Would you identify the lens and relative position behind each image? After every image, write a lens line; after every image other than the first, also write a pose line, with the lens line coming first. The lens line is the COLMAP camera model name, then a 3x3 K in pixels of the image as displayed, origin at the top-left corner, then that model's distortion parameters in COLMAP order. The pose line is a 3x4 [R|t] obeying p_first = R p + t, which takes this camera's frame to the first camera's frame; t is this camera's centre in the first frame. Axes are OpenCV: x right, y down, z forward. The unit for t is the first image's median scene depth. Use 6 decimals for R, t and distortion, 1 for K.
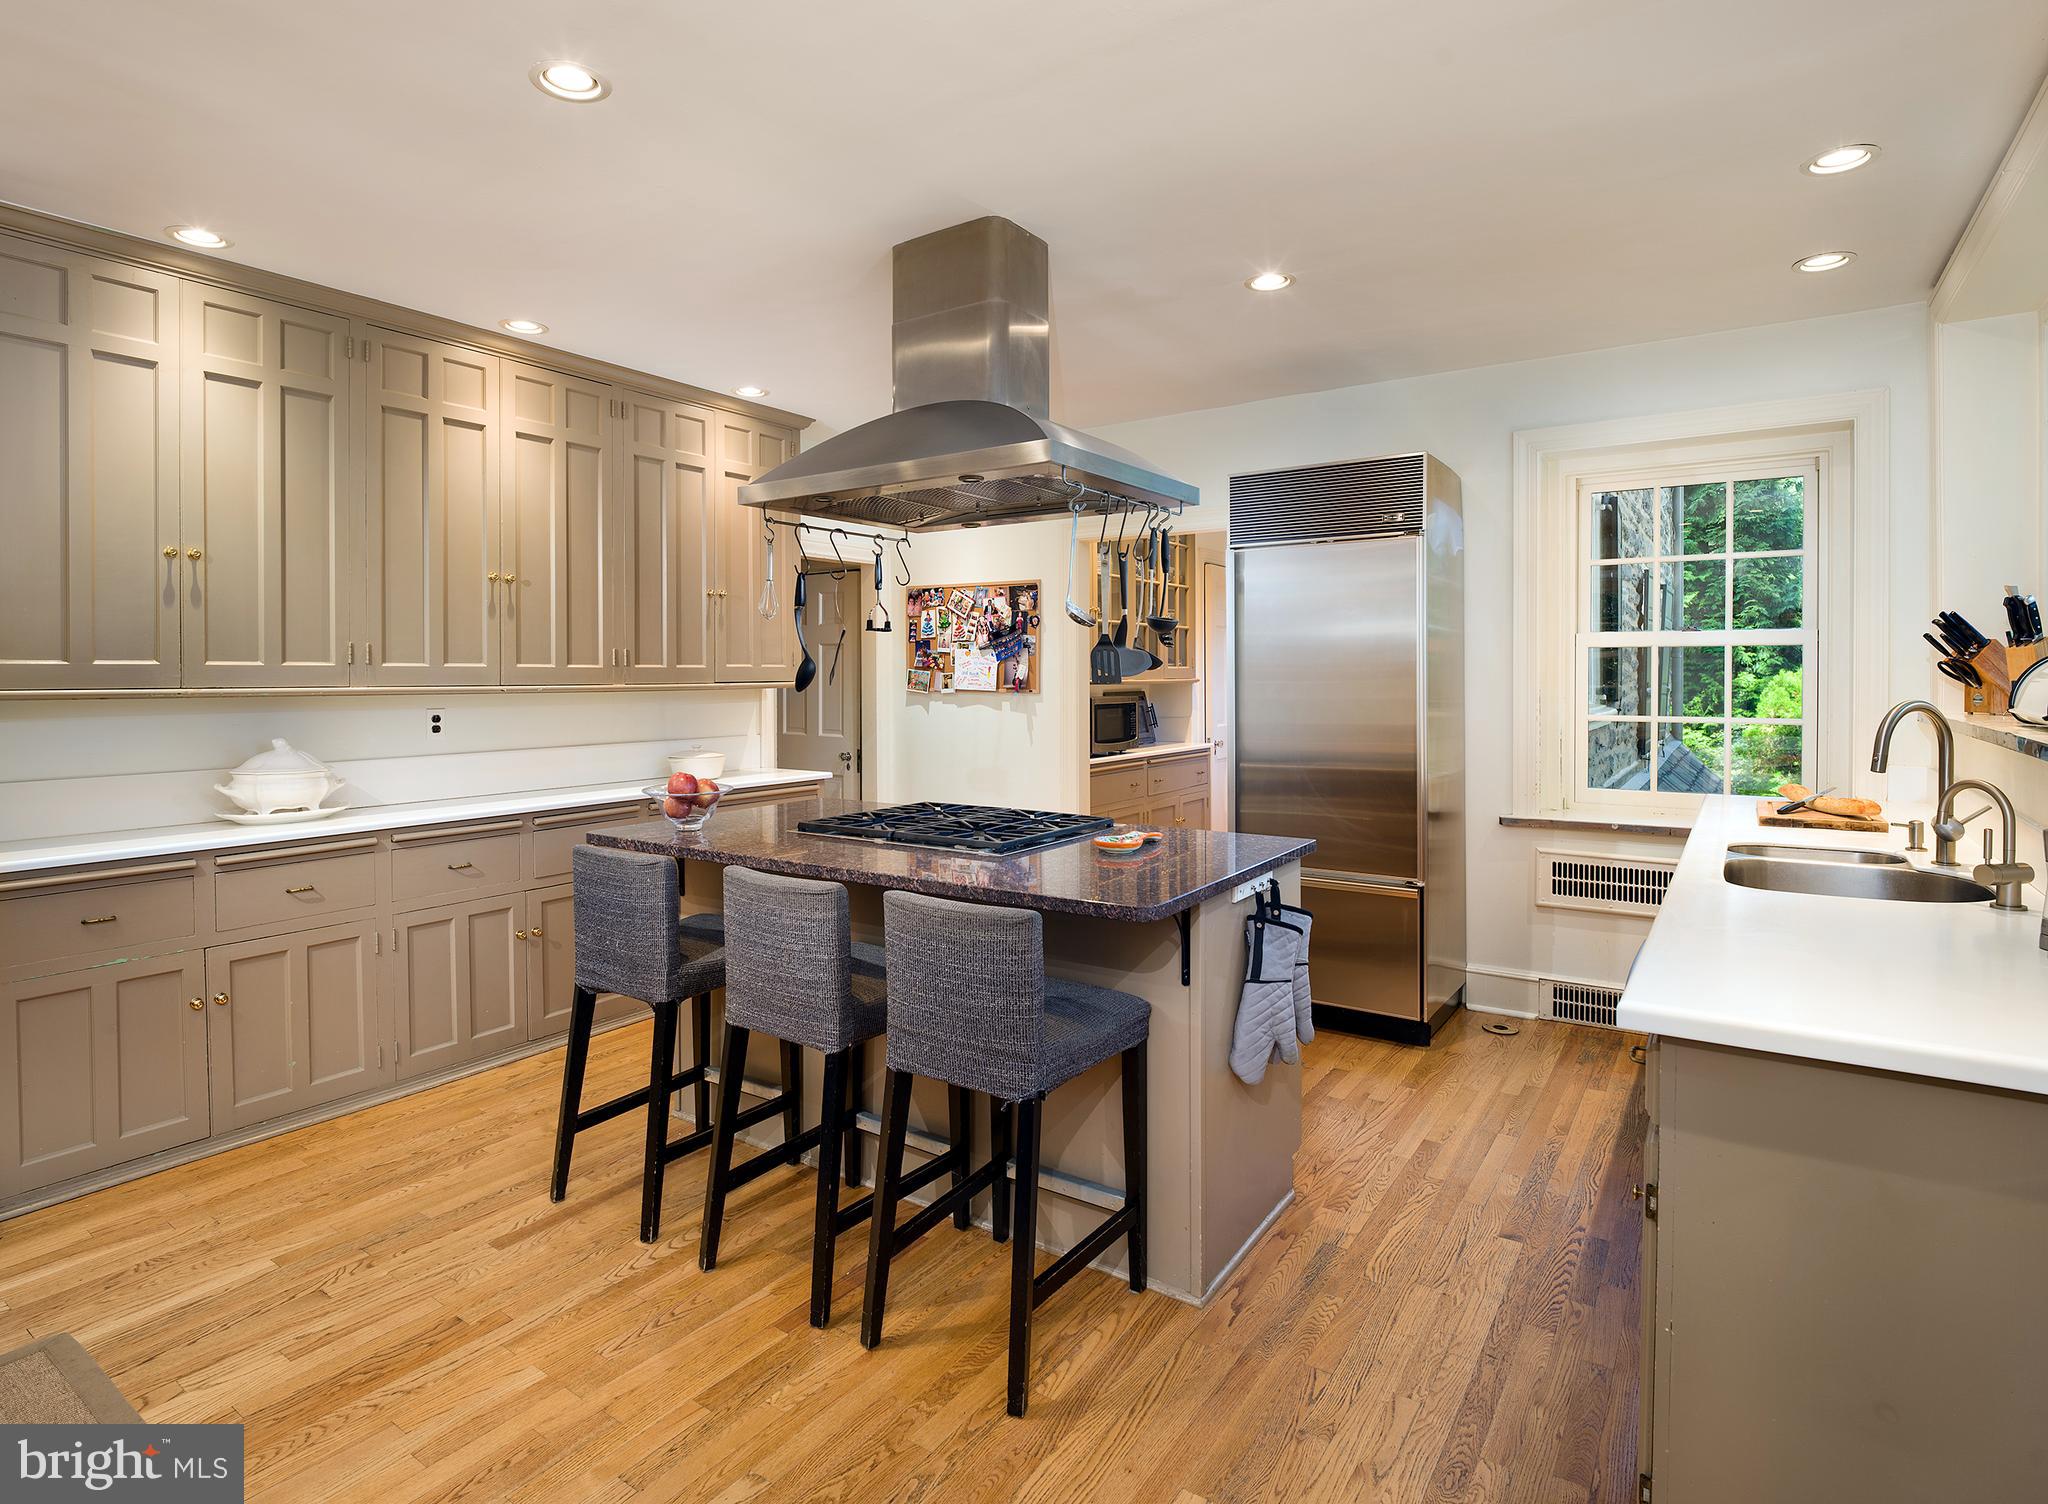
lens RADIAL K [[1111.5, 0, 1020.1], [0, 1111.5, 710.6], [0, 0, 1]] dist [-0.003062, -0.000880]
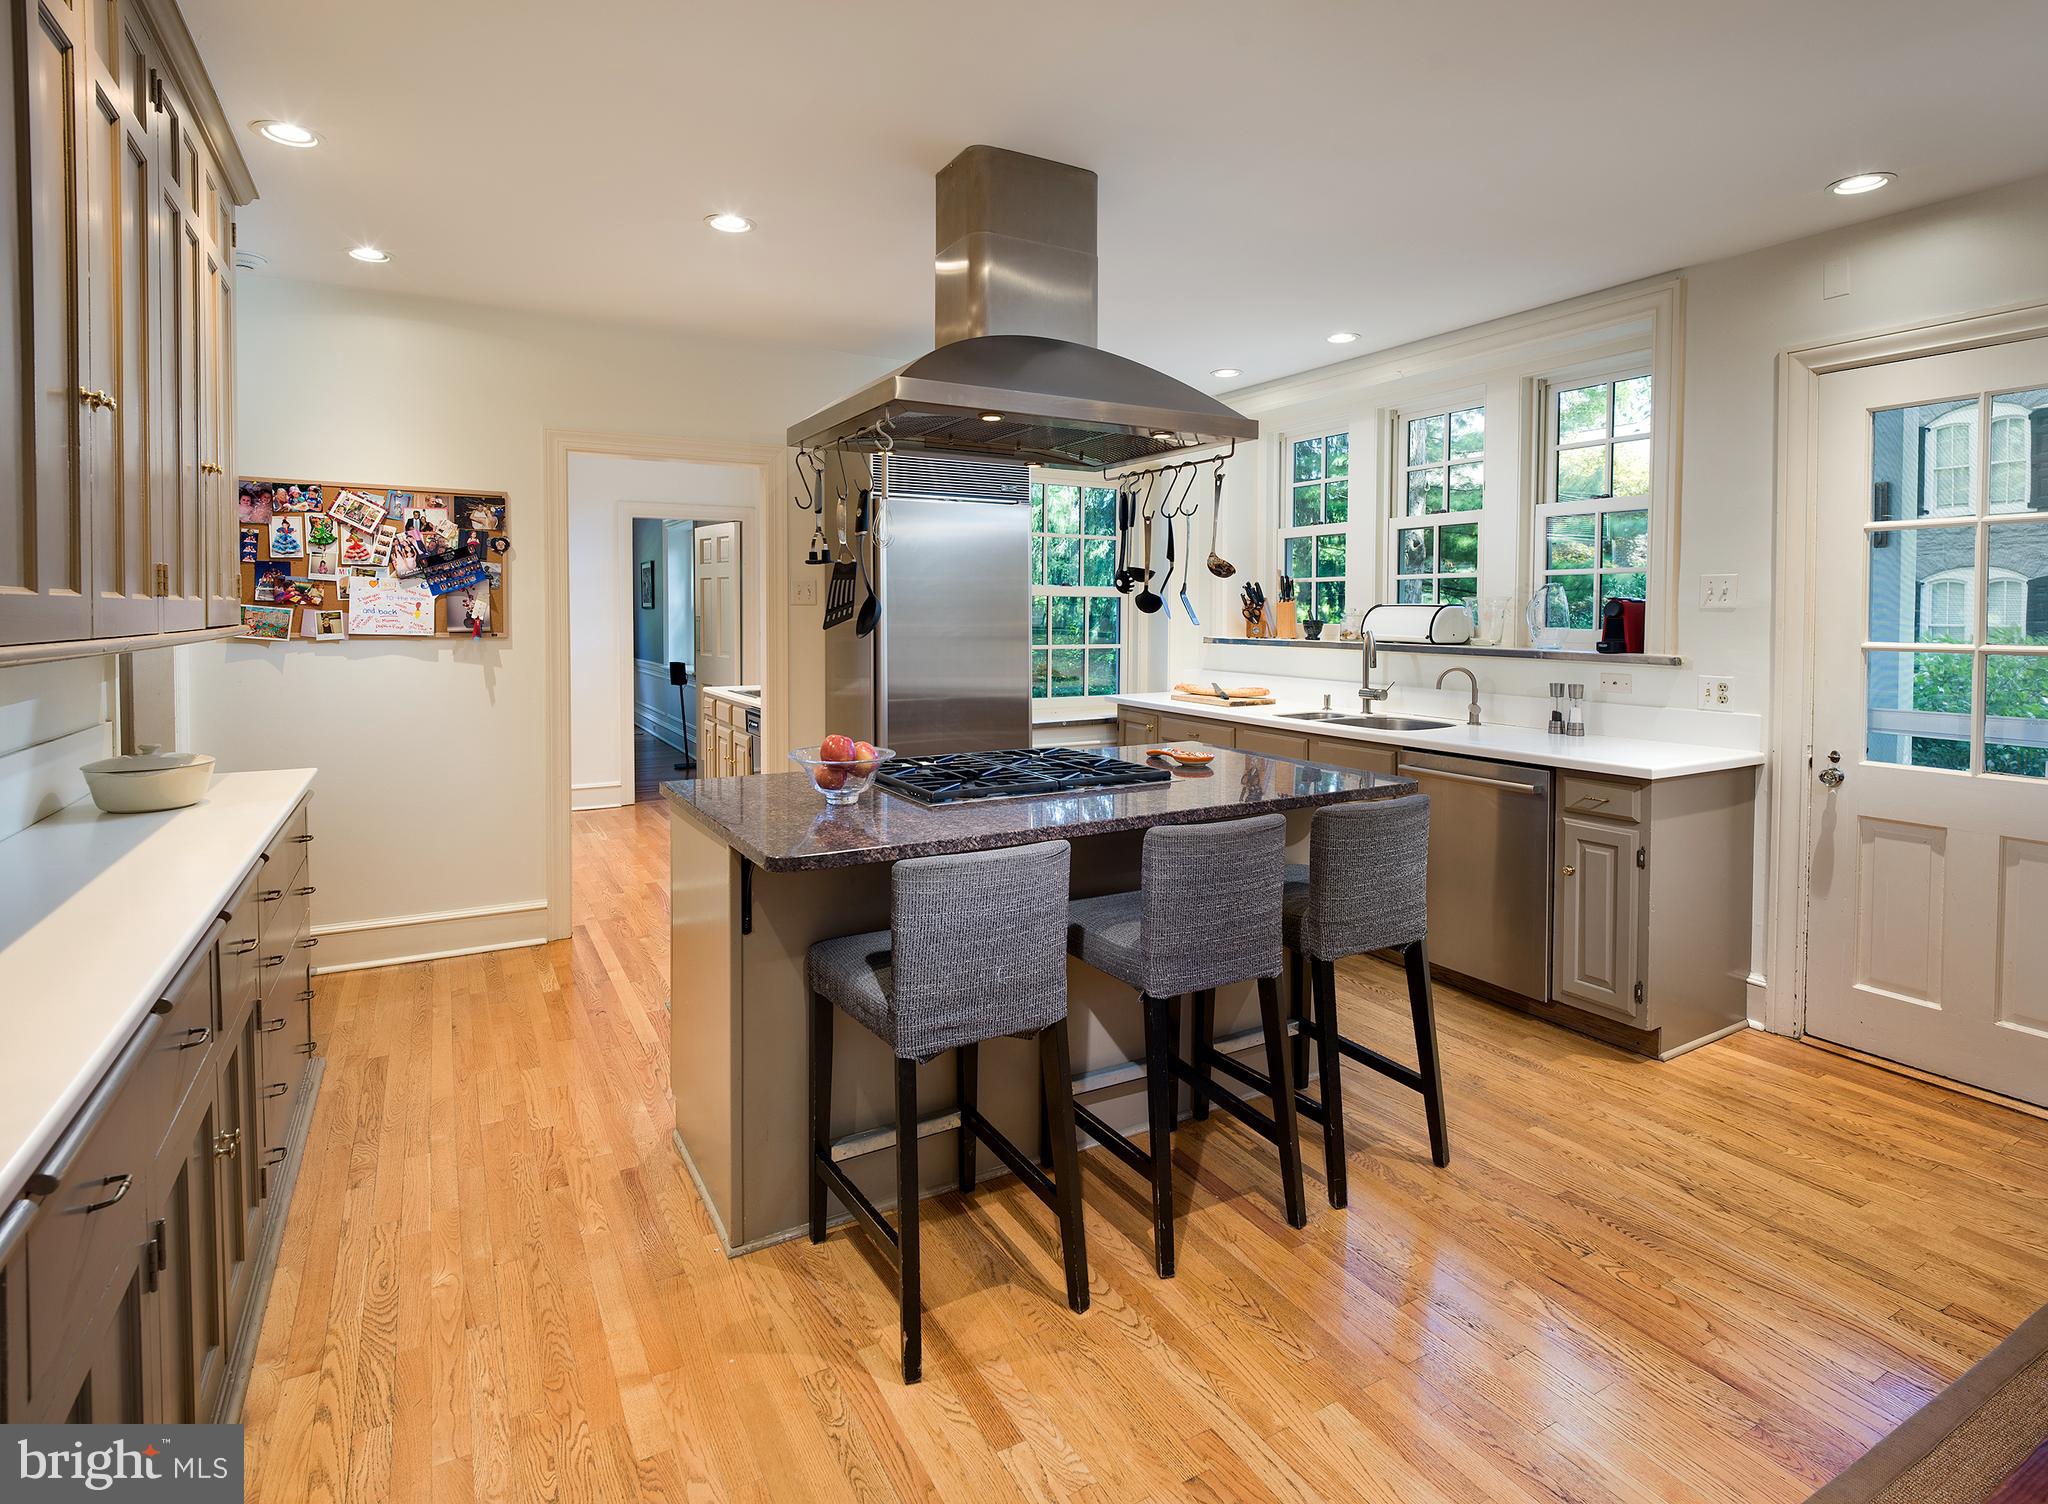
lens RADIAL K [[1029.9, 0, 1028.0], [0, 1029.9, 725.2], [0, 0, 1]] dist [-0.003690, -0.000943]
pose [[0.415744, -0.100454, 0.903917, -0.487866], [0.019752, 0.994644, 0.101452, -0.019979], [-0.909267, -0.024324, 0.415502, 0.348770]]
